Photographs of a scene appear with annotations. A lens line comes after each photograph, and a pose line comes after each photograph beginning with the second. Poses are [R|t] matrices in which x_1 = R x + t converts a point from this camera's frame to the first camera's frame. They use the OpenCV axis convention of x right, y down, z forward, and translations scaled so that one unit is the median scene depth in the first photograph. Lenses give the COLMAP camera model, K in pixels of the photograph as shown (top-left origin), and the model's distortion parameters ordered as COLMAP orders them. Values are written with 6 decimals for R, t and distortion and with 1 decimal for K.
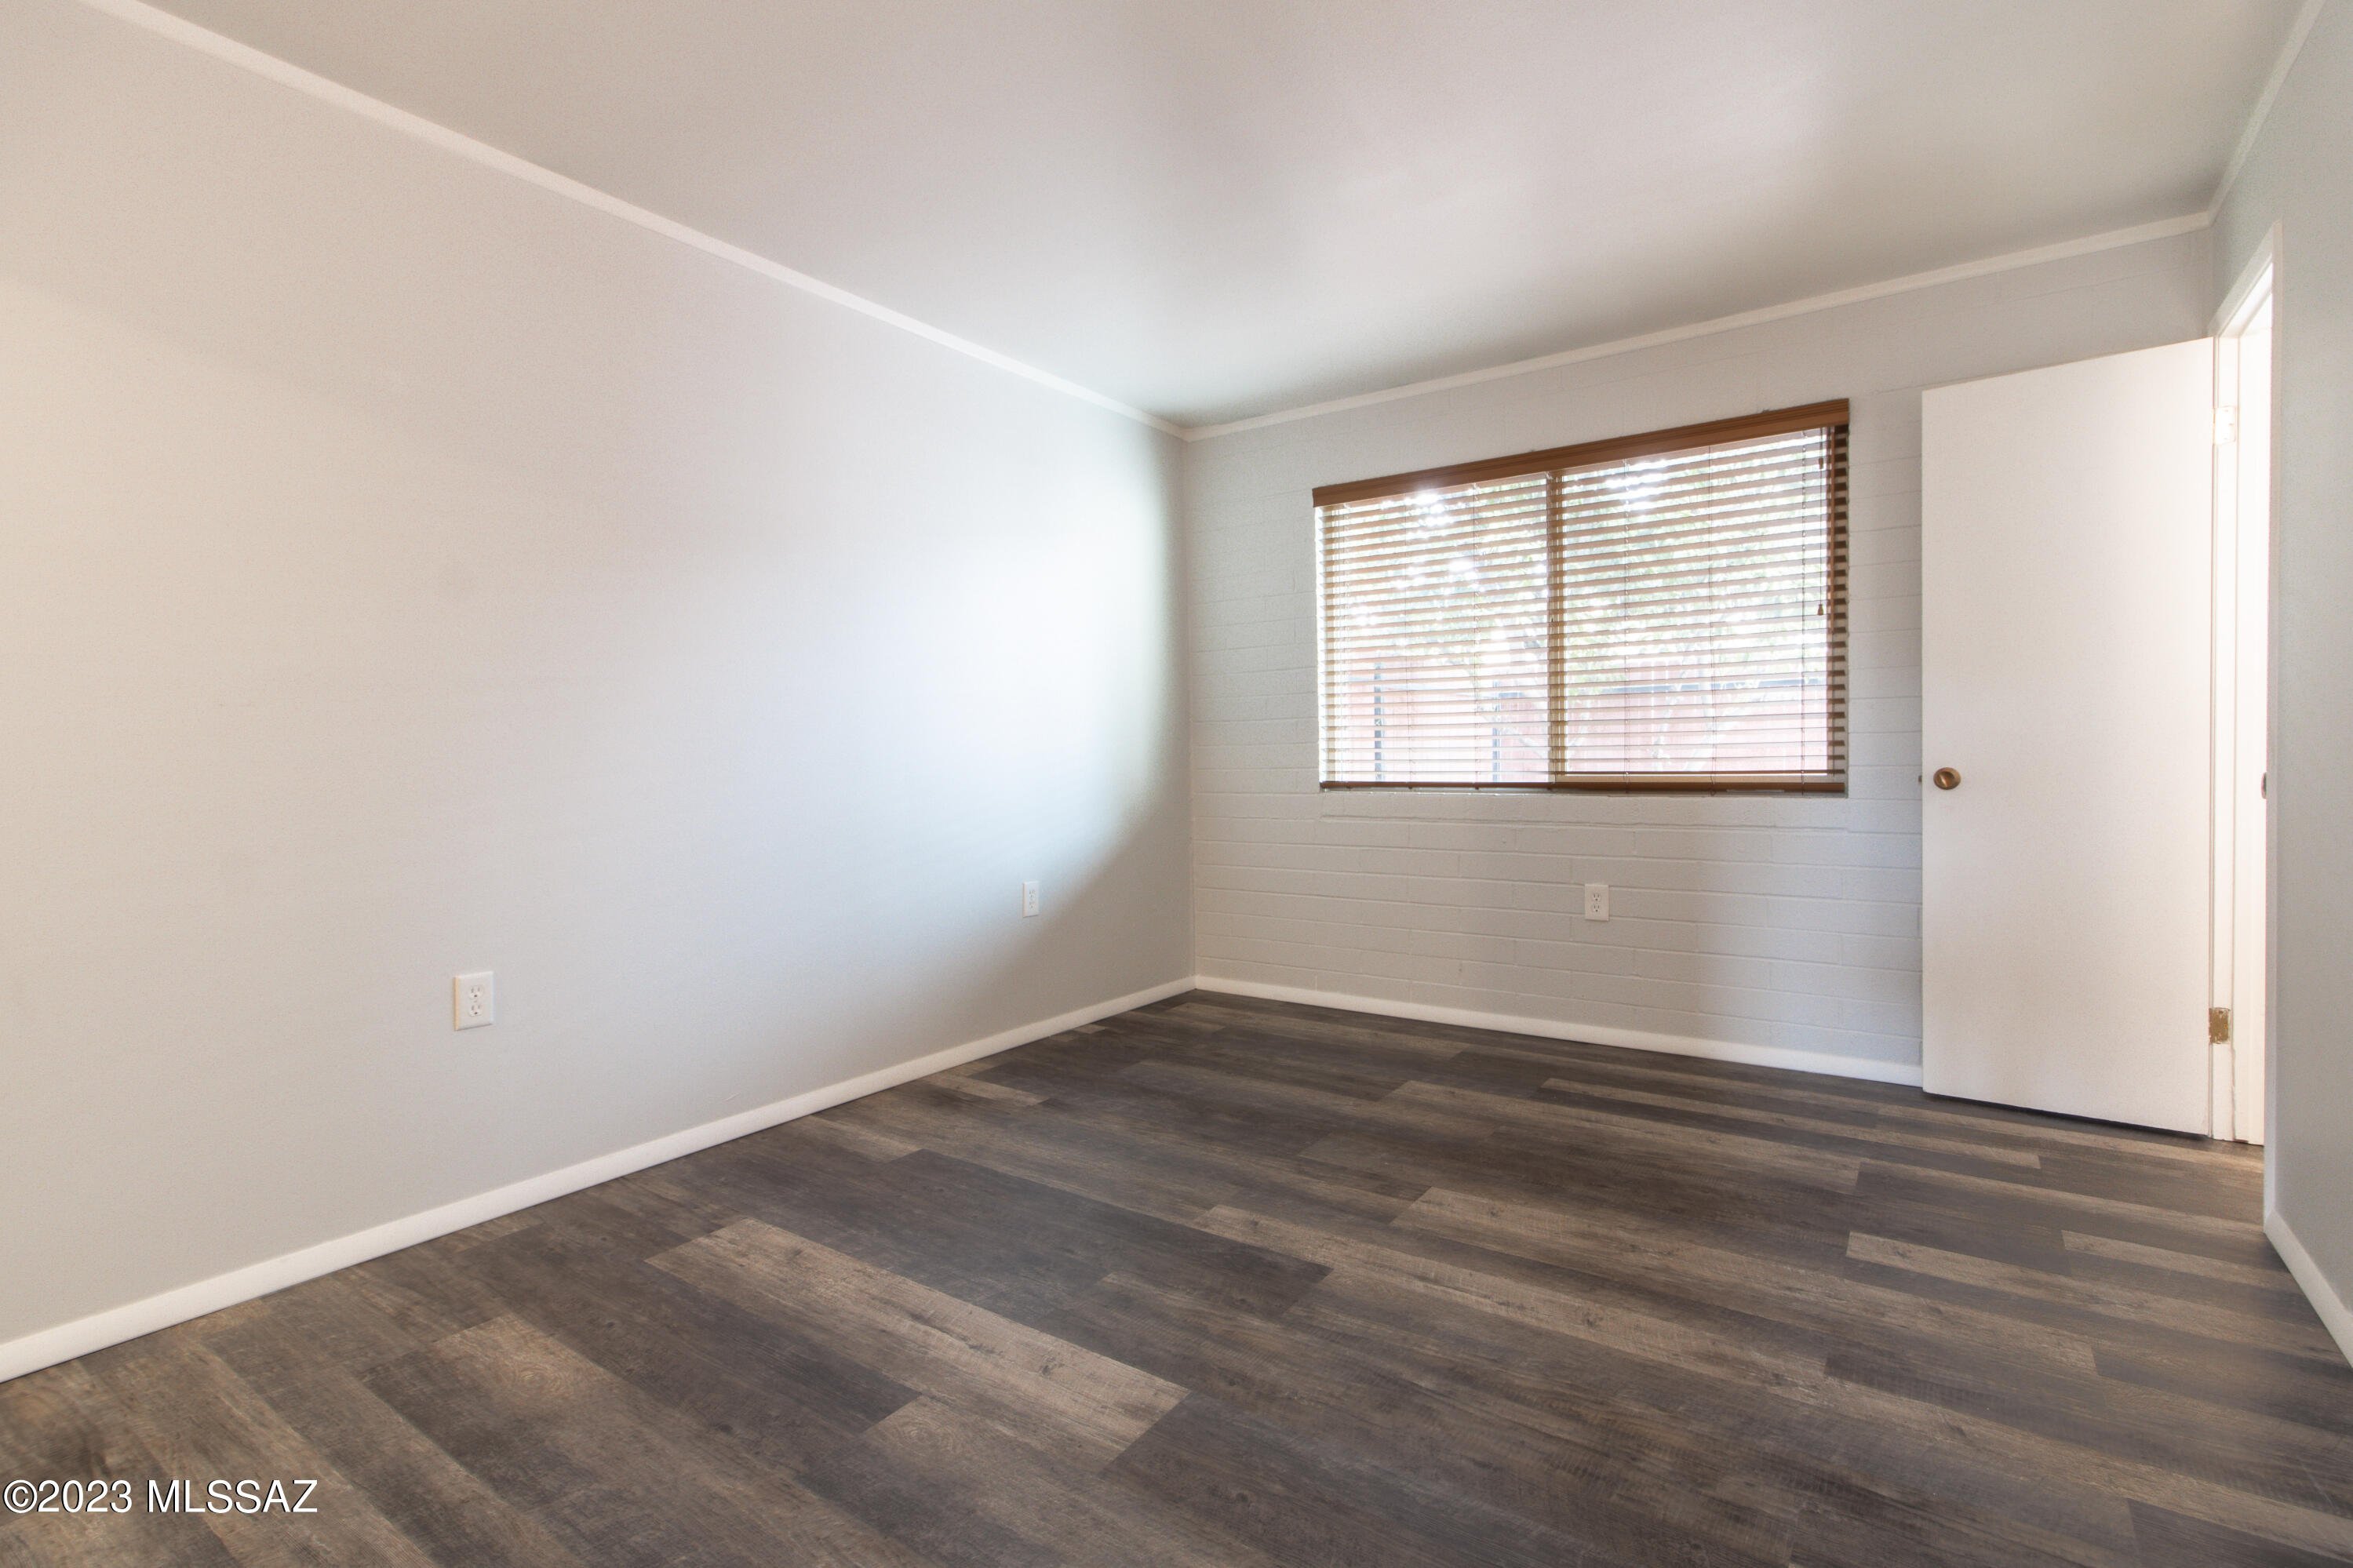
lens RADIAL K [[1097.5, 0, 1195.7], [0, 1097.5, 782.1], [0, 0, 1]] dist [0.001711, 0.000535]
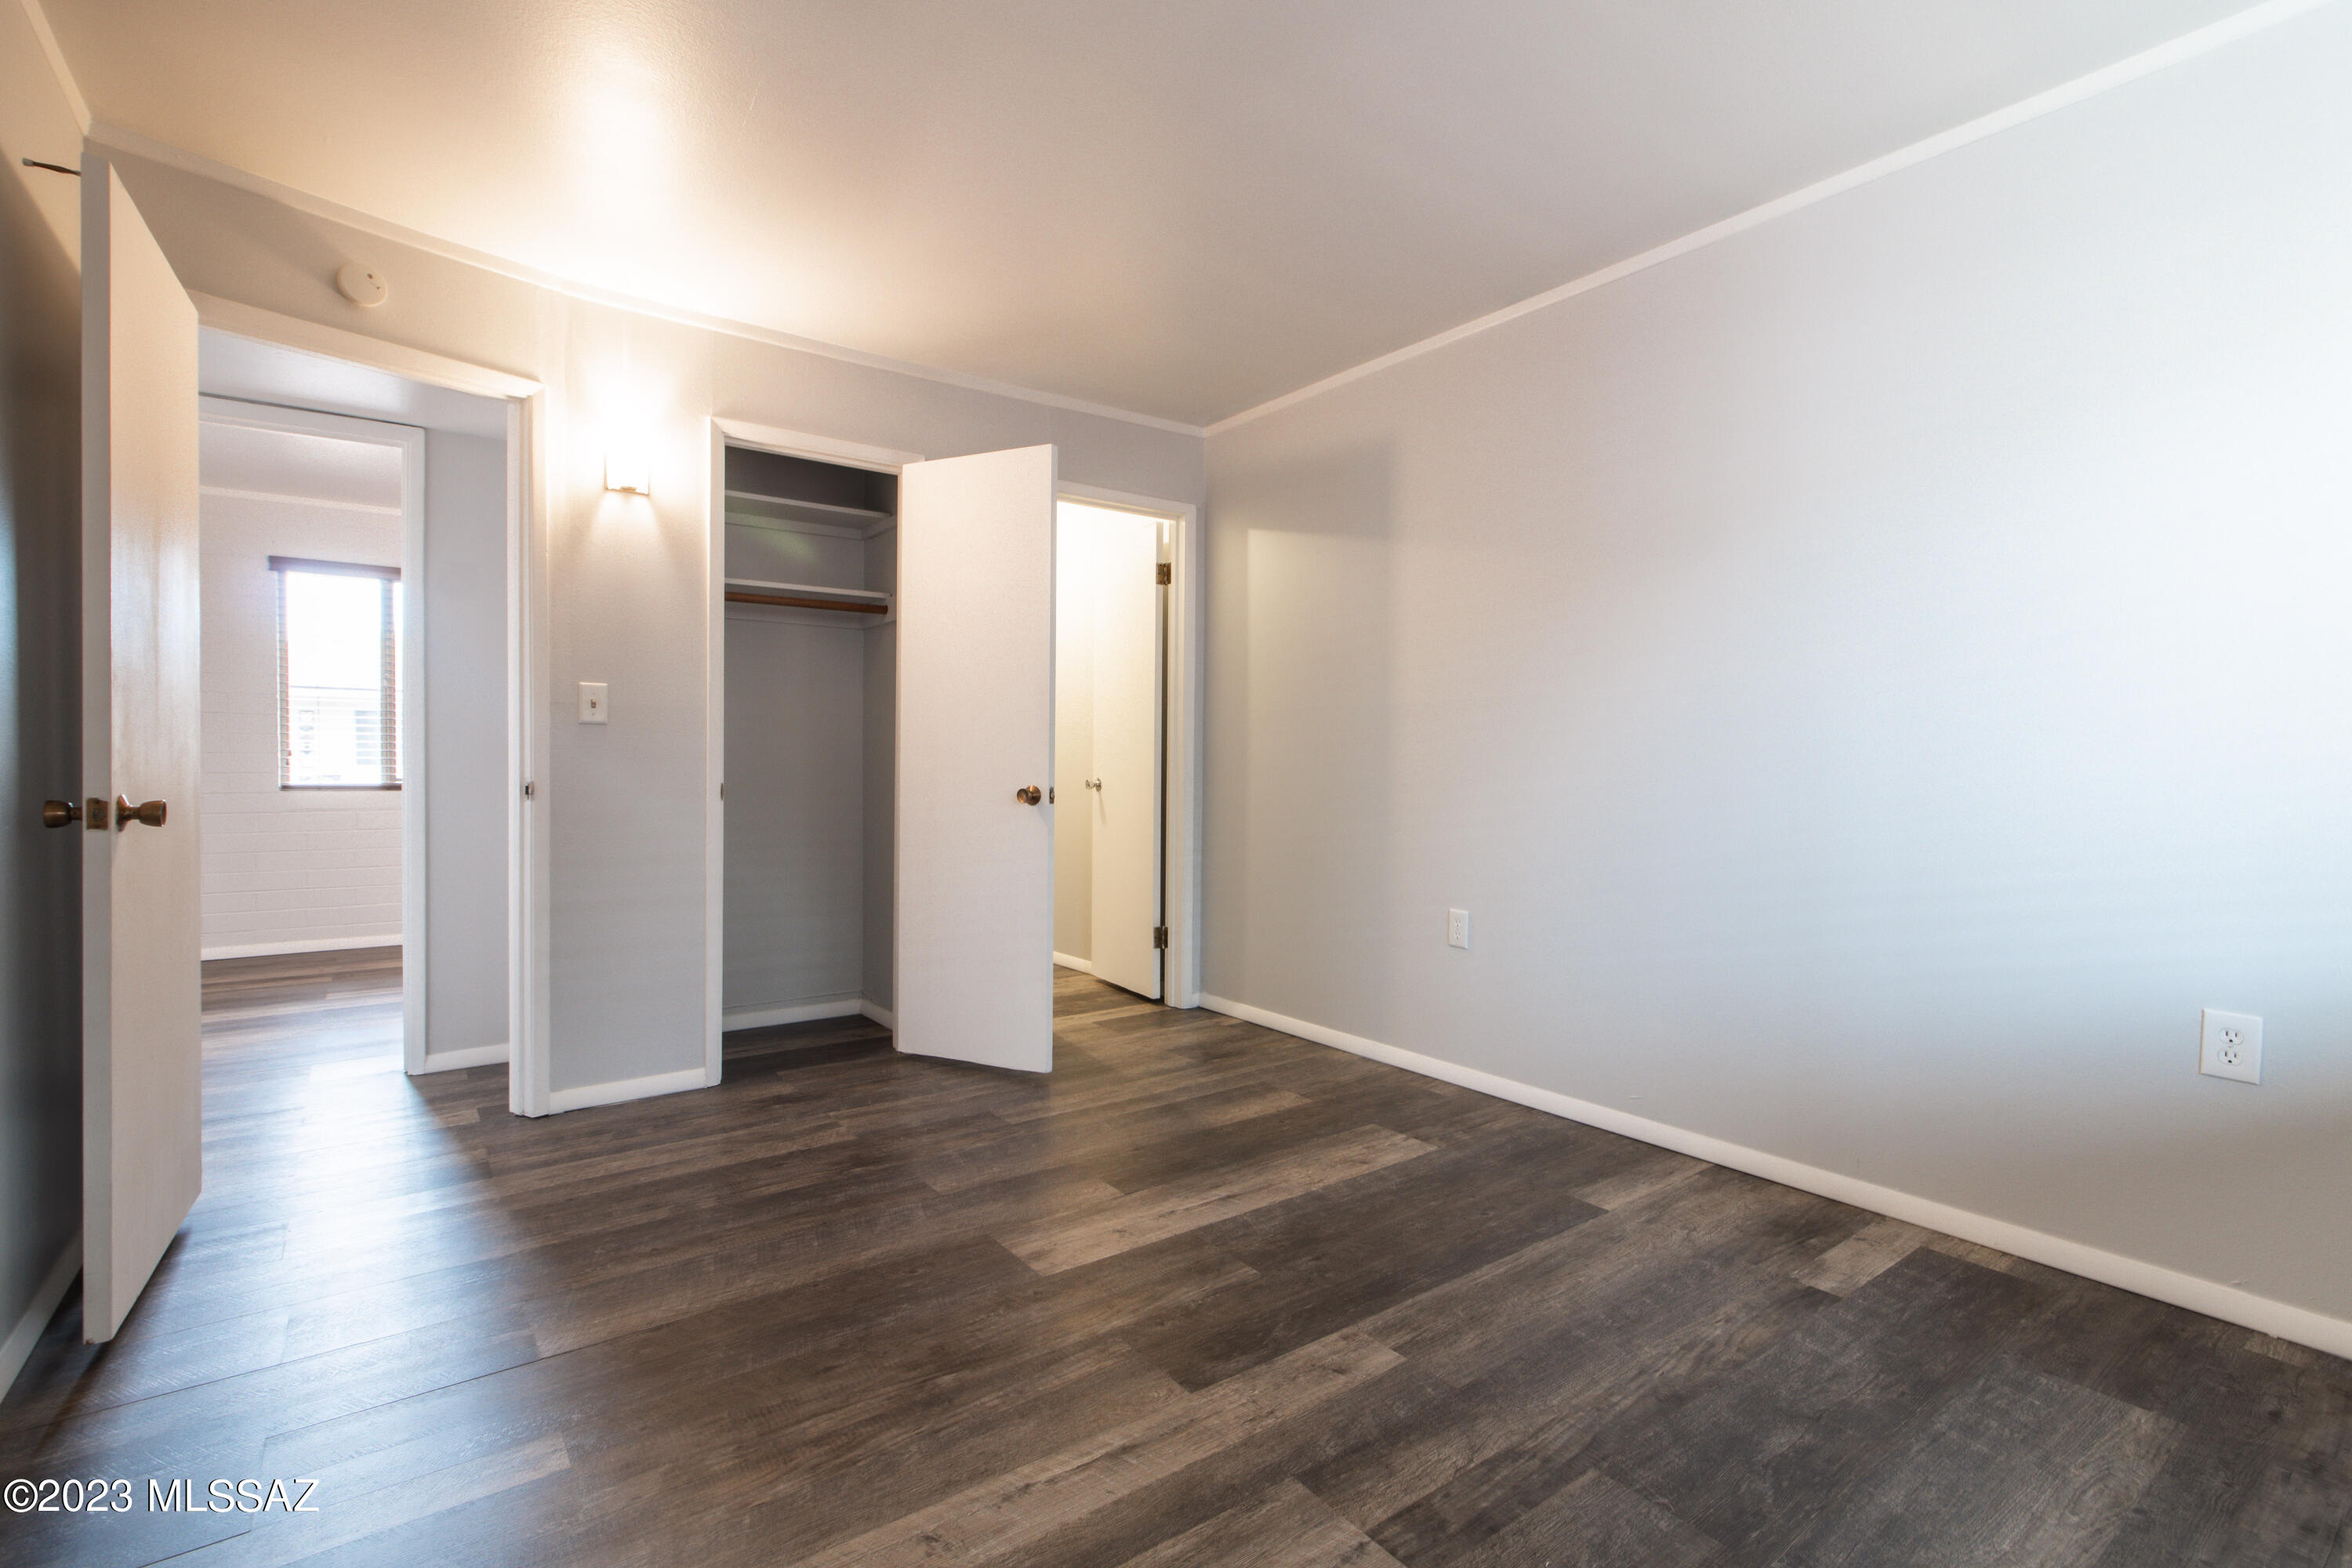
lens RADIAL K [[1097.2, 0, 1195.2], [0, 1097.2, 782.1], [0, 0, 1]] dist [0.001711, 0.000535]
pose [[-0.326420, 0.031525, -0.944699, 0.844143], [-0.026965, 0.998726, 0.042645, -0.046734], [0.944840, 0.039394, -0.325154, 1.190966]]
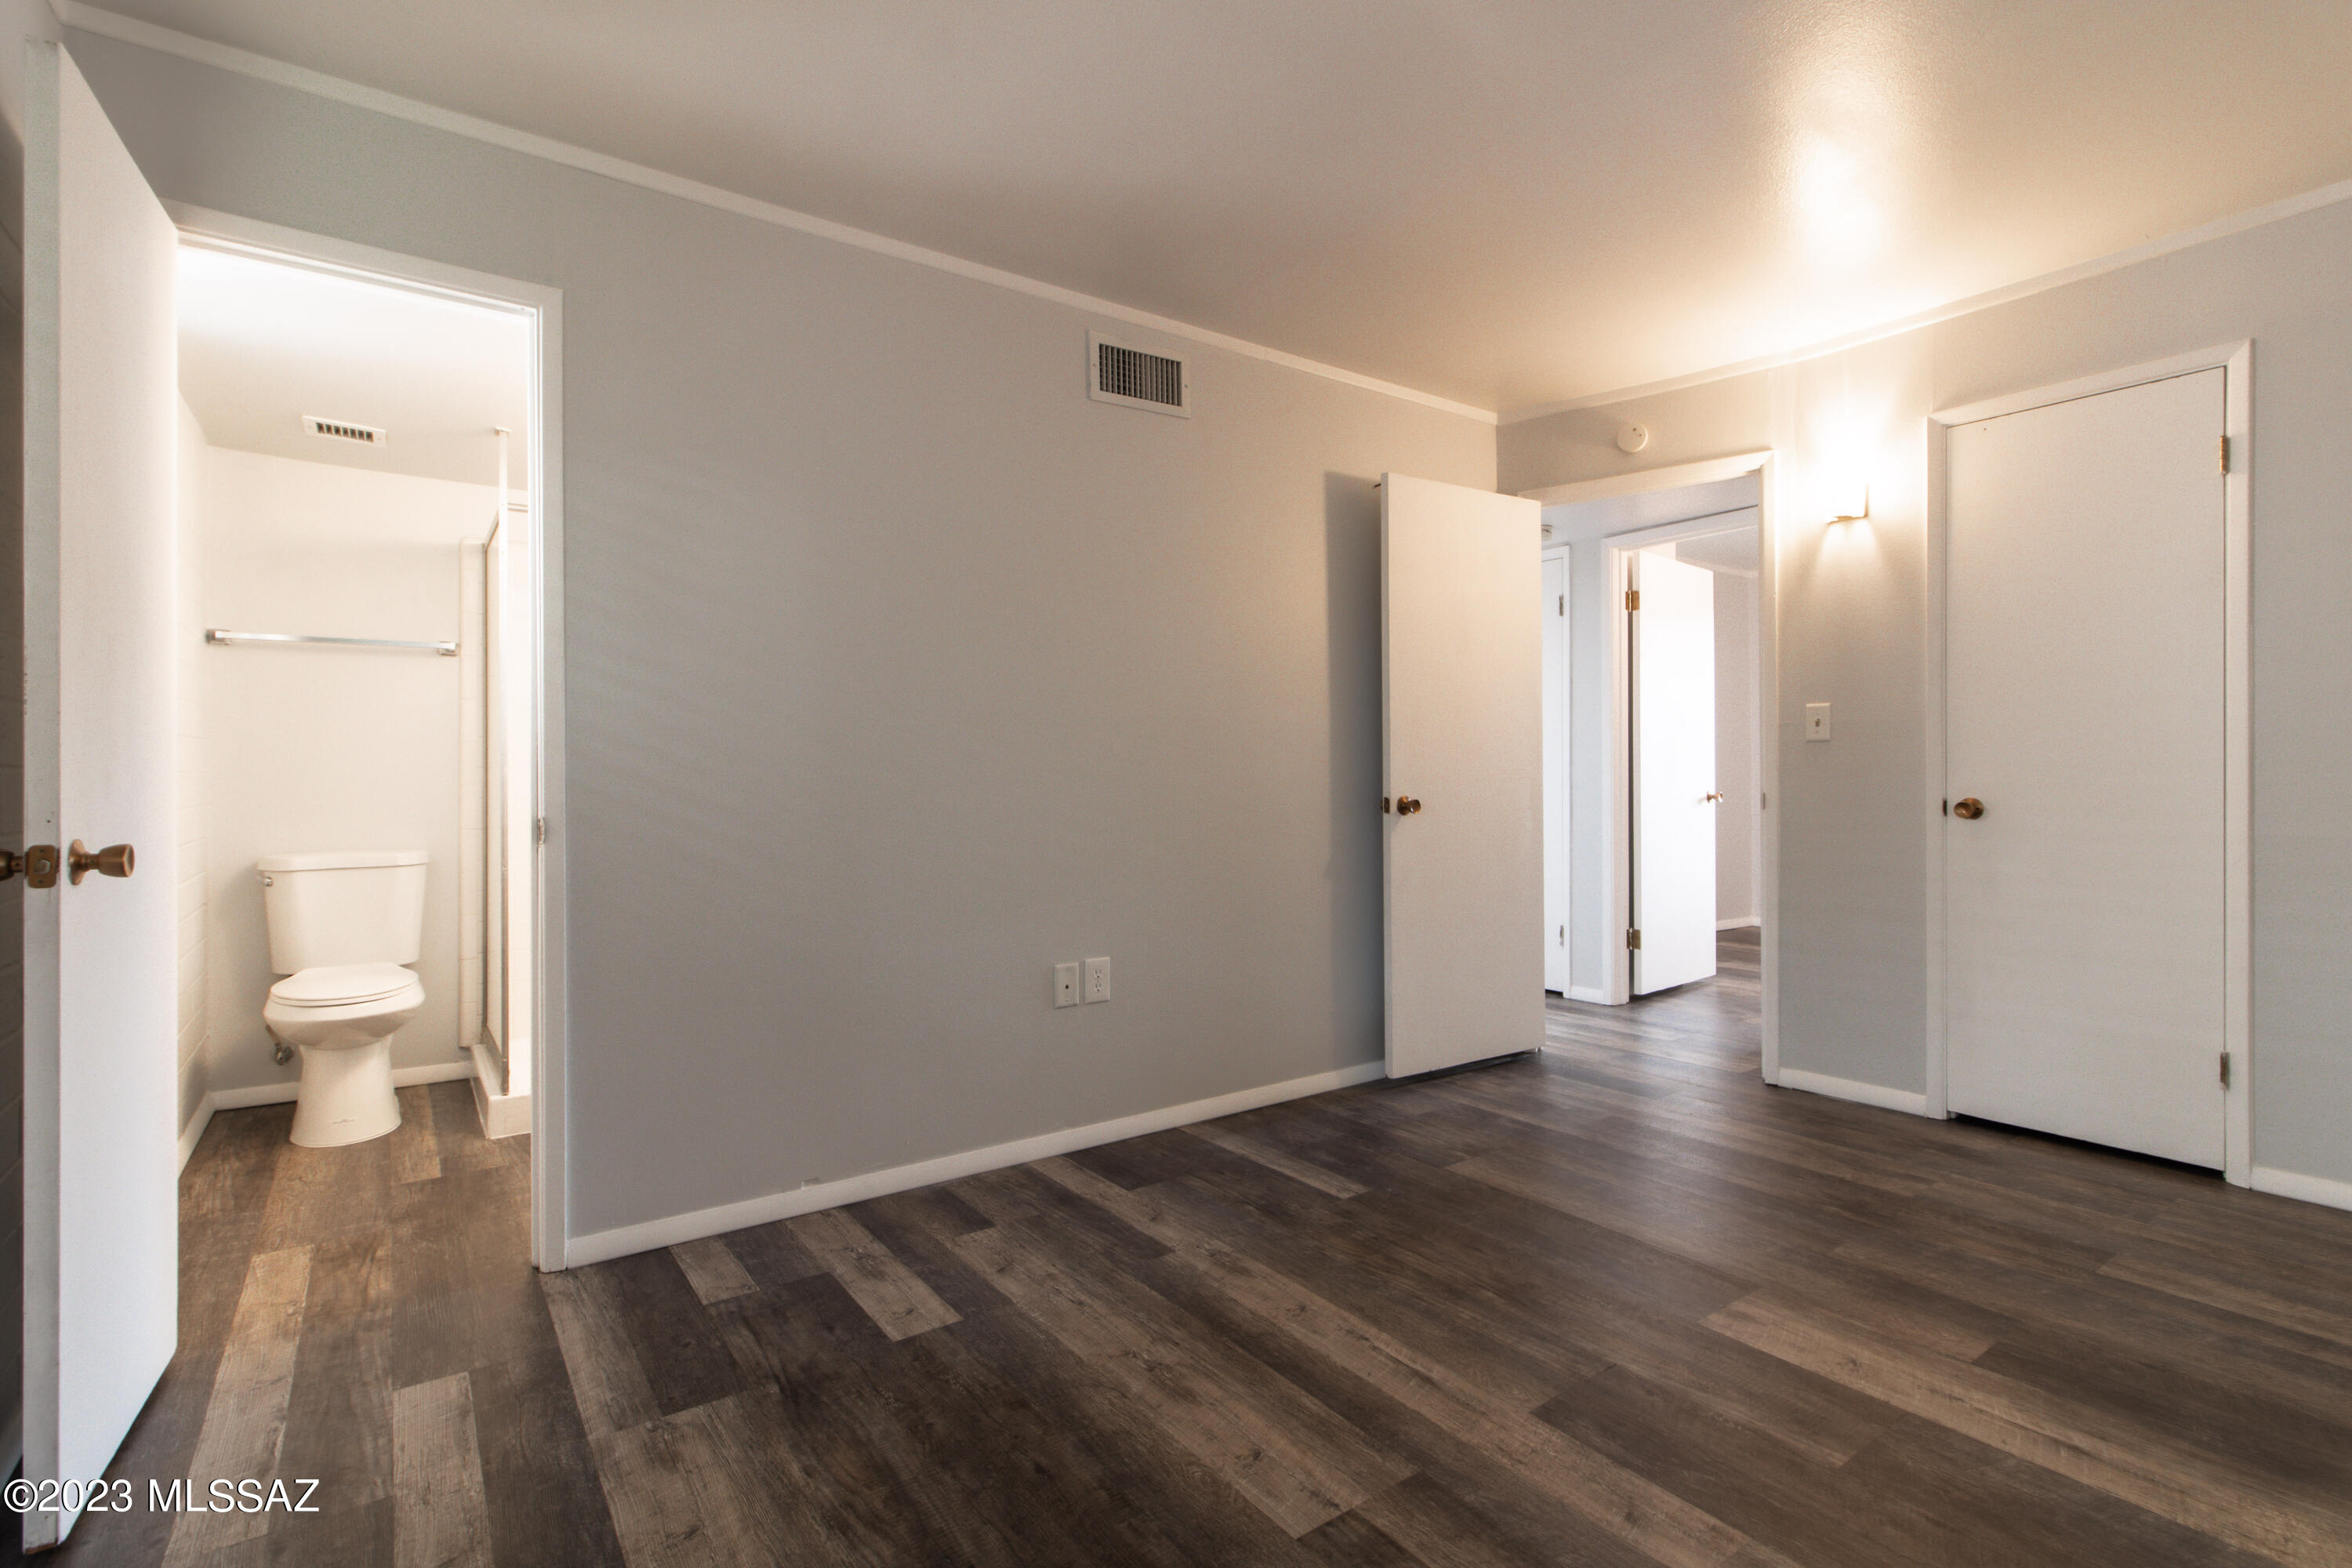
lens RADIAL K [[1103.8, 0, 1176.7], [0, 1103.8, 771.6], [0, 0, 1]] dist [0.003337, 0.000405]
pose [[-0.935471, 0.023076, 0.352649, 0.066279], [0.031469, 0.999341, 0.018085, -0.053951], [-0.352000, 0.028015, -0.935581, 1.758669]]
